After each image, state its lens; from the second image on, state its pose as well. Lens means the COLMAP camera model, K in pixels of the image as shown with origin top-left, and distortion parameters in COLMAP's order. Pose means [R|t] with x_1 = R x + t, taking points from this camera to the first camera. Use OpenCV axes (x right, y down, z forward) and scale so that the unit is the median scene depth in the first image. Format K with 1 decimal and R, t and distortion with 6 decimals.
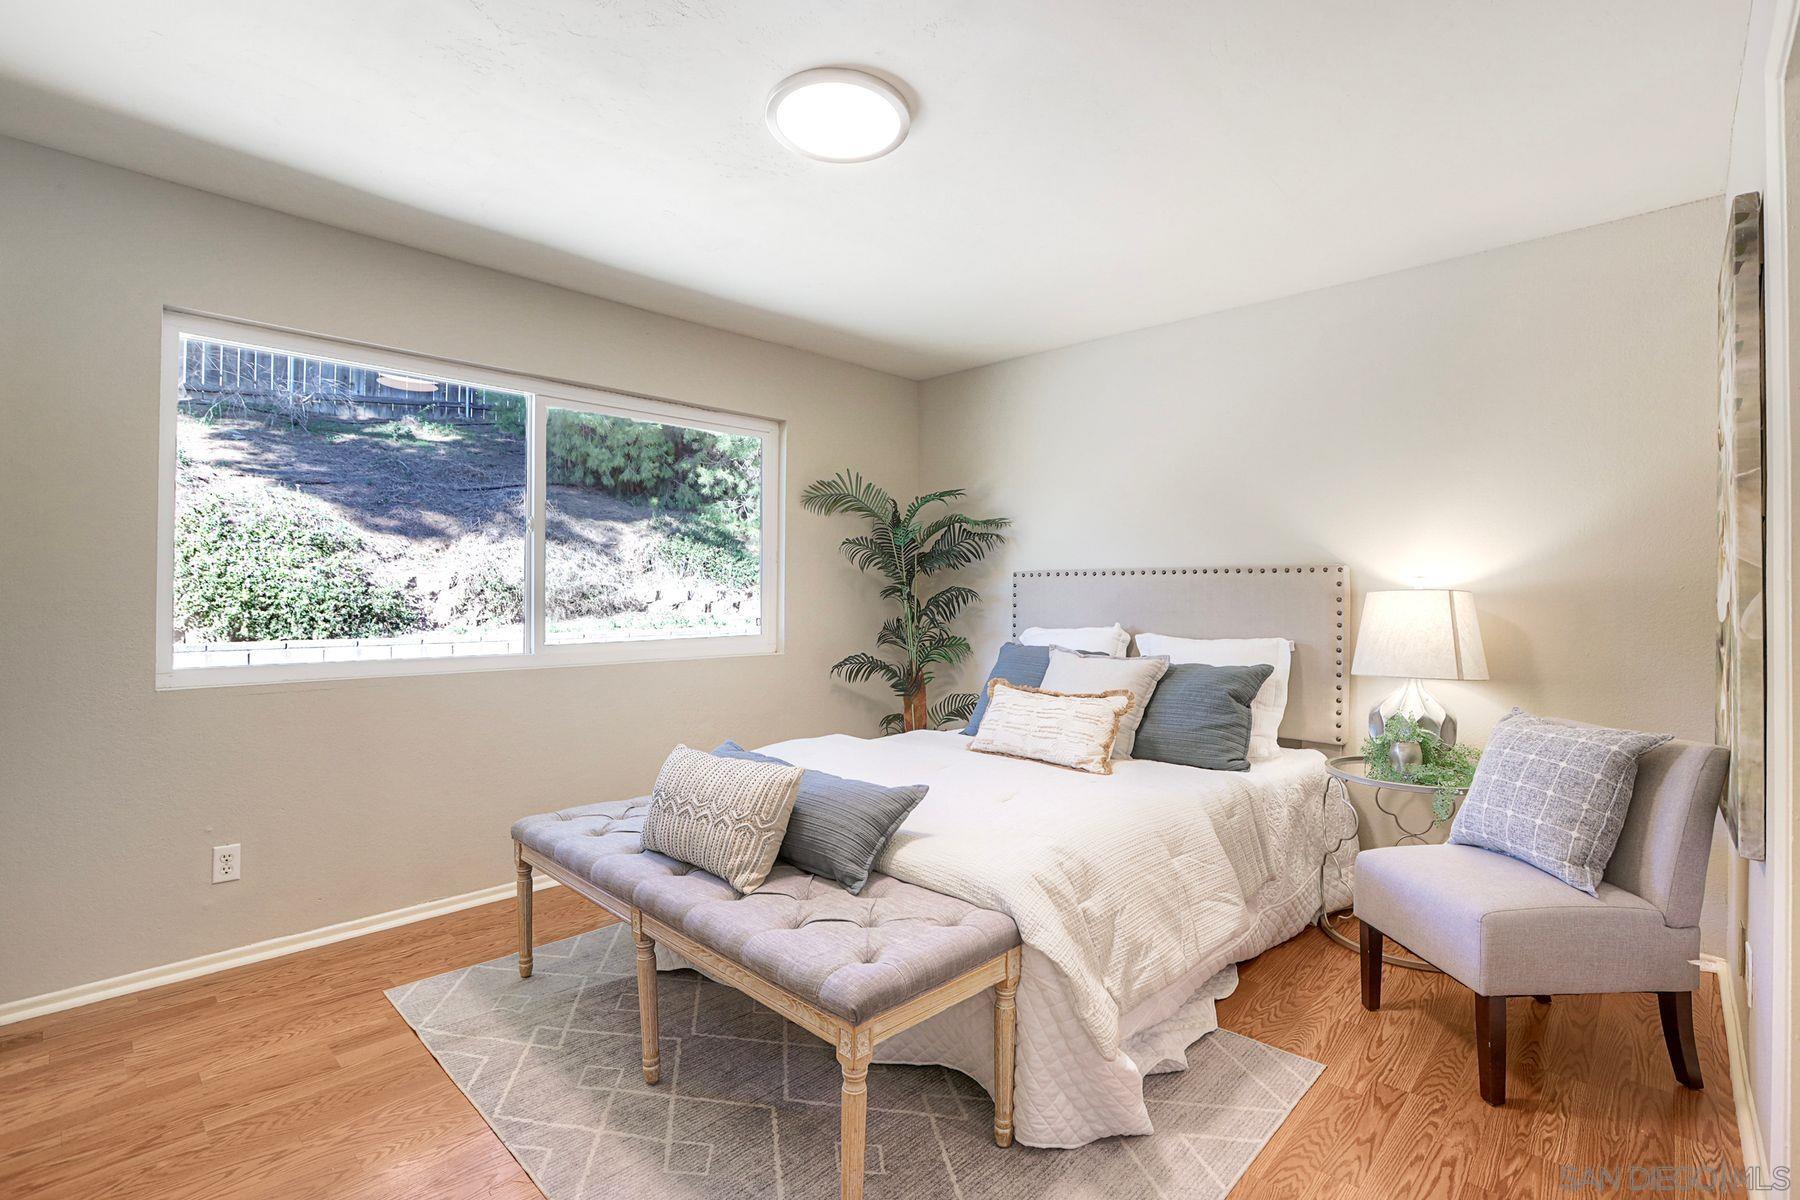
lens RADIAL K [[827.4, 0, 912.3], [0, 827.4, 589.0], [0, 0, 1]] dist [-0.051932, 0.016645]
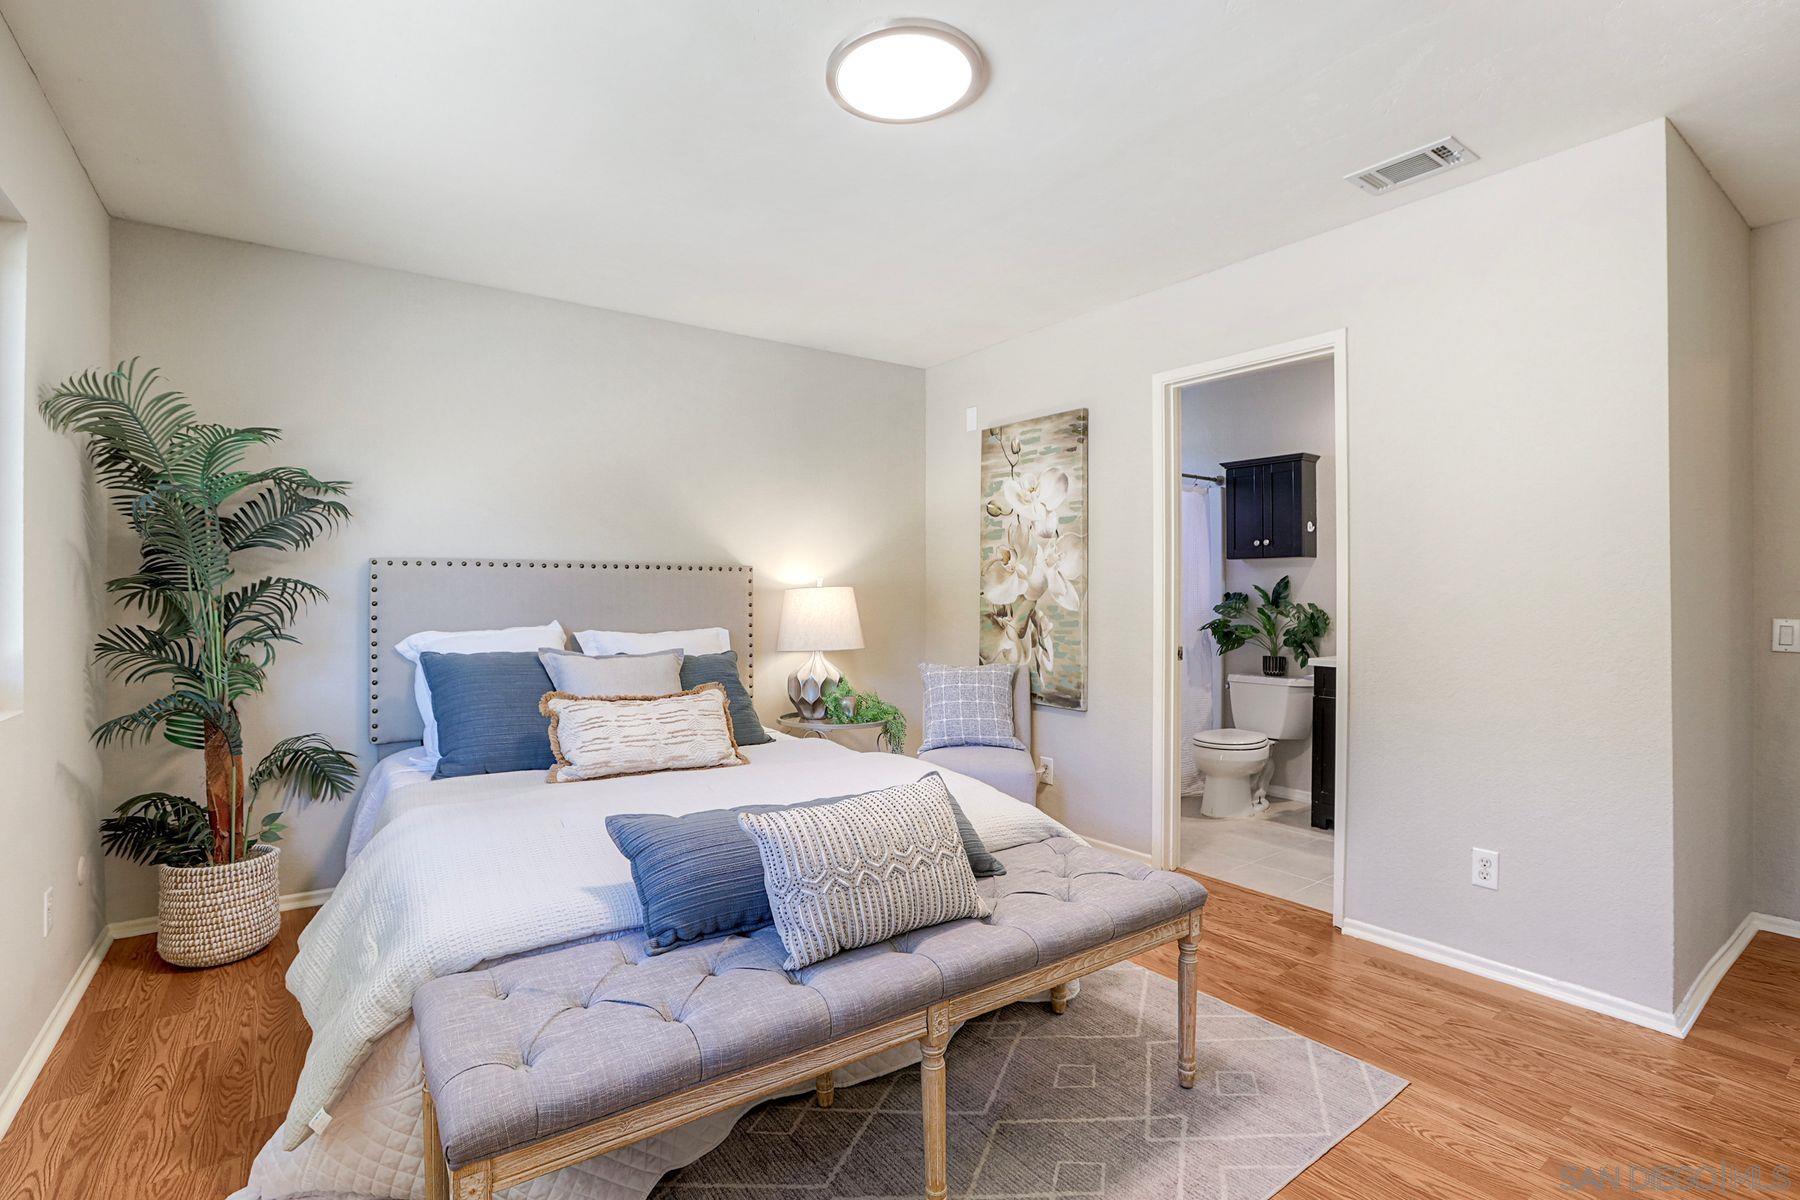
lens RADIAL K [[827.4, 0, 912.3], [0, 827.4, 589.0], [0, 0, 1]] dist [-0.051932, 0.016645]
pose [[0.192038, 0.001794, 0.981386, -0.568560], [-0.008170, 0.999967, -0.000229, 0.003398], [-0.981354, -0.007974, 0.192046, 0.460836]]
